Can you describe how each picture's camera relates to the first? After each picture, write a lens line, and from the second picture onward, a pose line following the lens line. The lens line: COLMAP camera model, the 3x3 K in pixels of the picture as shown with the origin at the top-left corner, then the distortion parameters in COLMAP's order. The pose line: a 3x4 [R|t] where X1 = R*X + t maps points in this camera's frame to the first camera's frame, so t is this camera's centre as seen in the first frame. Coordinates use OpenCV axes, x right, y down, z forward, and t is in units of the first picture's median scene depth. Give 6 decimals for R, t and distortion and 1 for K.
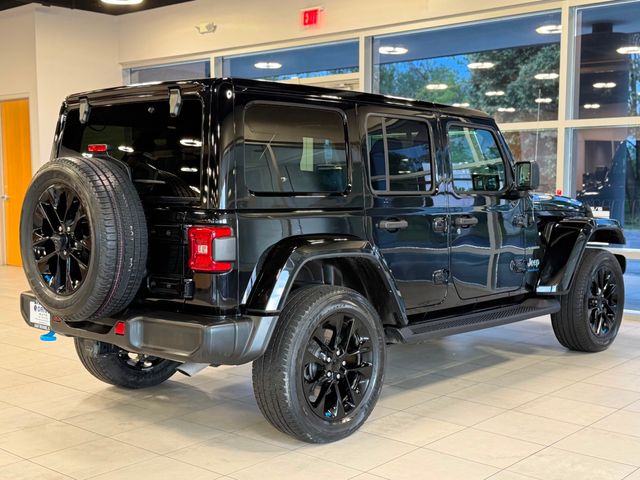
lens RADIAL K [[833.8, 0, 320.1], [0, 833.8, 241.8], [0, 0, 1]] dist [0.231508, -0.544146]
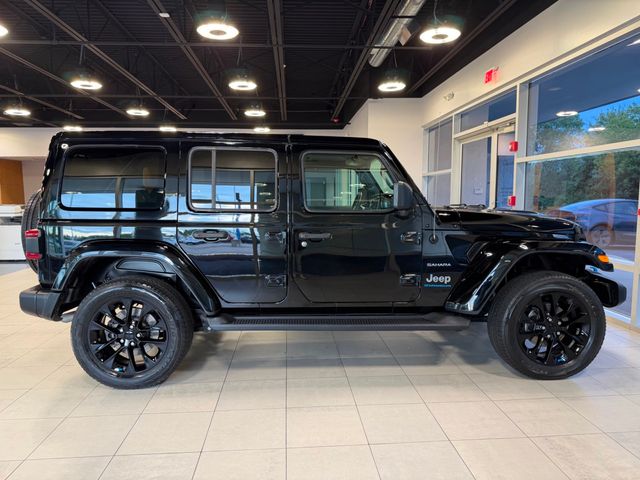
lens RADIAL K [[447.0, 0, 320.1], [0, 447.0, 241.2], [0, 0, 1]] dist [0.061726, -0.094054]
pose [[0.711345, 0.069536, -0.699395, 0.645159], [-0.050282, 0.997579, 0.048040, -0.049333], [0.701042, 0.000994, 0.713119, 0.603330]]
